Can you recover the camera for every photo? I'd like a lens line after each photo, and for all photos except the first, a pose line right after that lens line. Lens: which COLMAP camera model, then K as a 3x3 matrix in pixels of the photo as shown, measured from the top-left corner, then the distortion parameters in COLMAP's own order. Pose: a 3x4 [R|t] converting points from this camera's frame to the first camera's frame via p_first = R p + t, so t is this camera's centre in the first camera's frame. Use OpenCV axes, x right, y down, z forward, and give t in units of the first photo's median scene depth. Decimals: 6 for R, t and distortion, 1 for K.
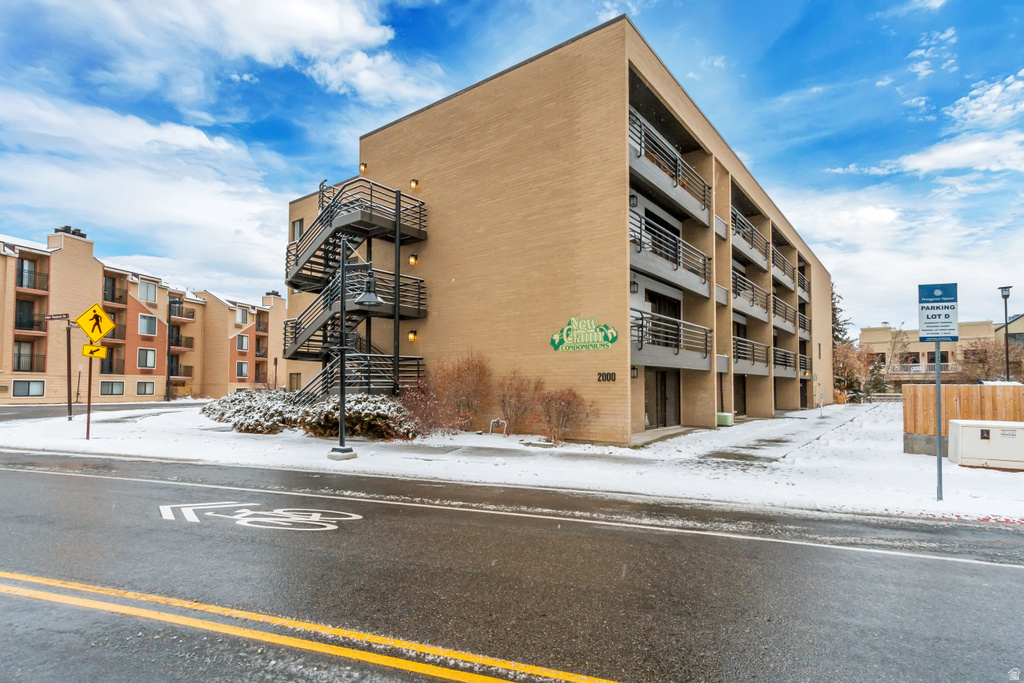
lens RADIAL K [[535.7, 0, 512.5], [0, 535.7, 365.0], [0, 0, 1]] dist [0.001753, -0.000906]
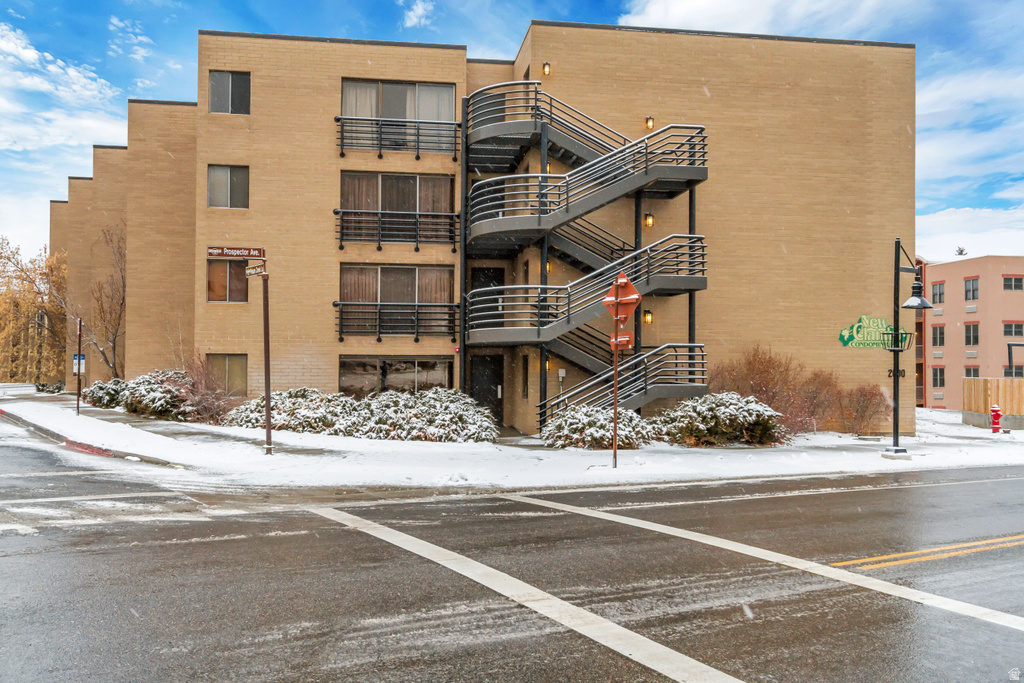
lens RADIAL K [[911.1, 0, 512.1], [0, 911.1, 343.0], [0, 0, 1]] dist [0.000314, -0.000348]
pose [[0.693926, 0.016734, 0.719852, -1.590163], [-0.036078, 0.999282, 0.011549, -0.030369], [-0.719142, -0.033985, 0.694031, 0.260212]]
